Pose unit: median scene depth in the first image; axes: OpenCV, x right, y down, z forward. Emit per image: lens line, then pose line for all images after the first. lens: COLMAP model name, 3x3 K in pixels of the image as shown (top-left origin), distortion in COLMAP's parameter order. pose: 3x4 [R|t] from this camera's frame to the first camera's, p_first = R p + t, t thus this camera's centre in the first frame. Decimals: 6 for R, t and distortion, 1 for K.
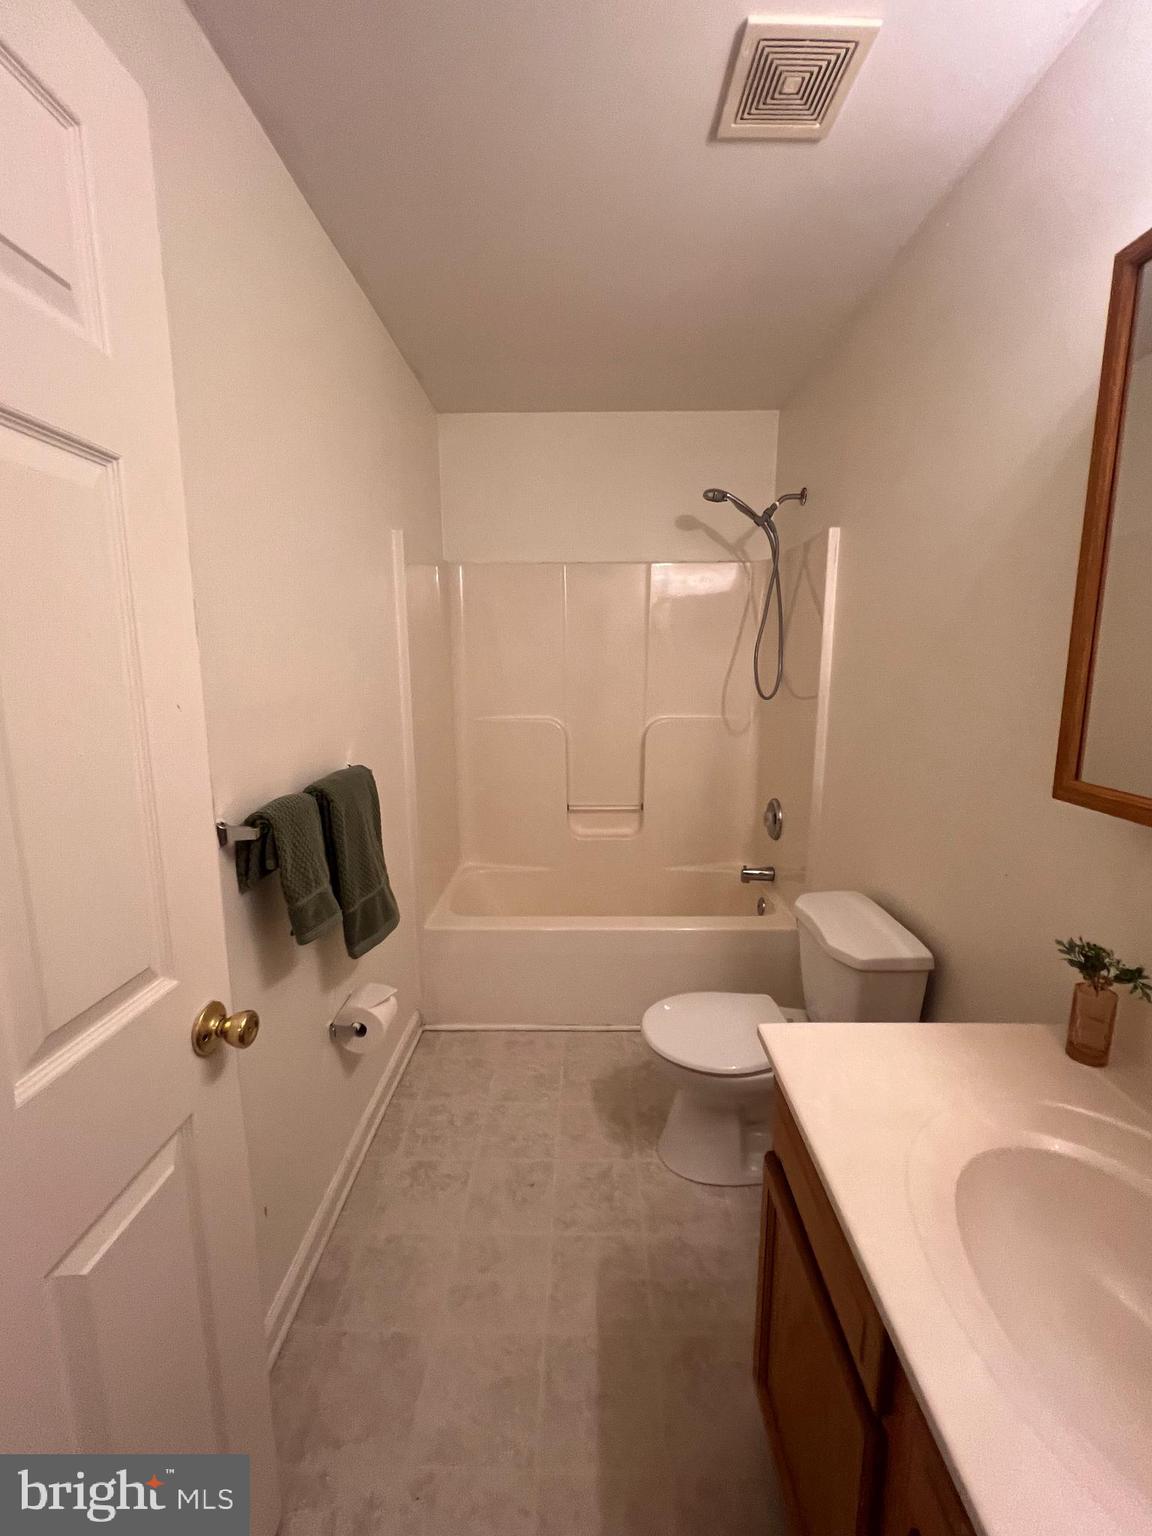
lens RADIAL K [[632.7, 0, 580.4], [0, 632.7, 765.7], [0, 0, 1]] dist [0.001702, 0.000115]
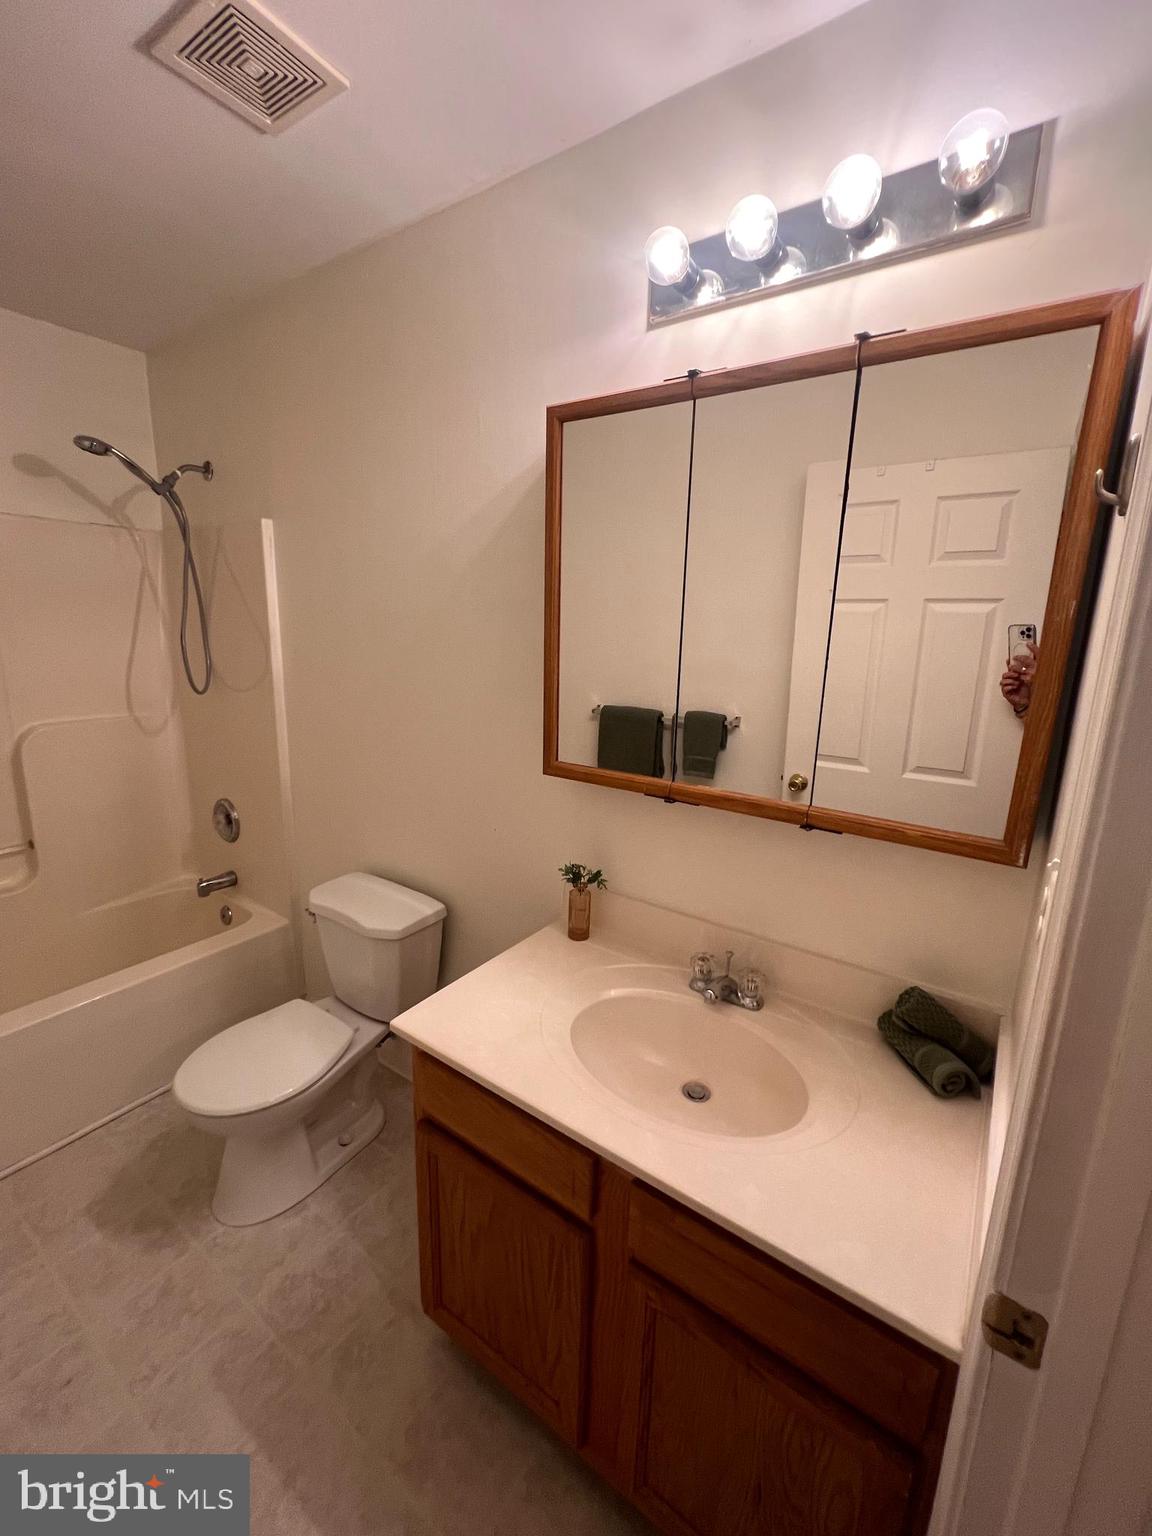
lens RADIAL K [[632.7, 0, 580.4], [0, 632.7, 765.7], [0, 0, 1]] dist [0.001702, 0.000115]
pose [[0.563393, -0.161497, 0.810251, -0.230107], [0.109751, 0.986647, 0.120342, -0.081626], [-0.818867, 0.021126, 0.573595, 0.060681]]
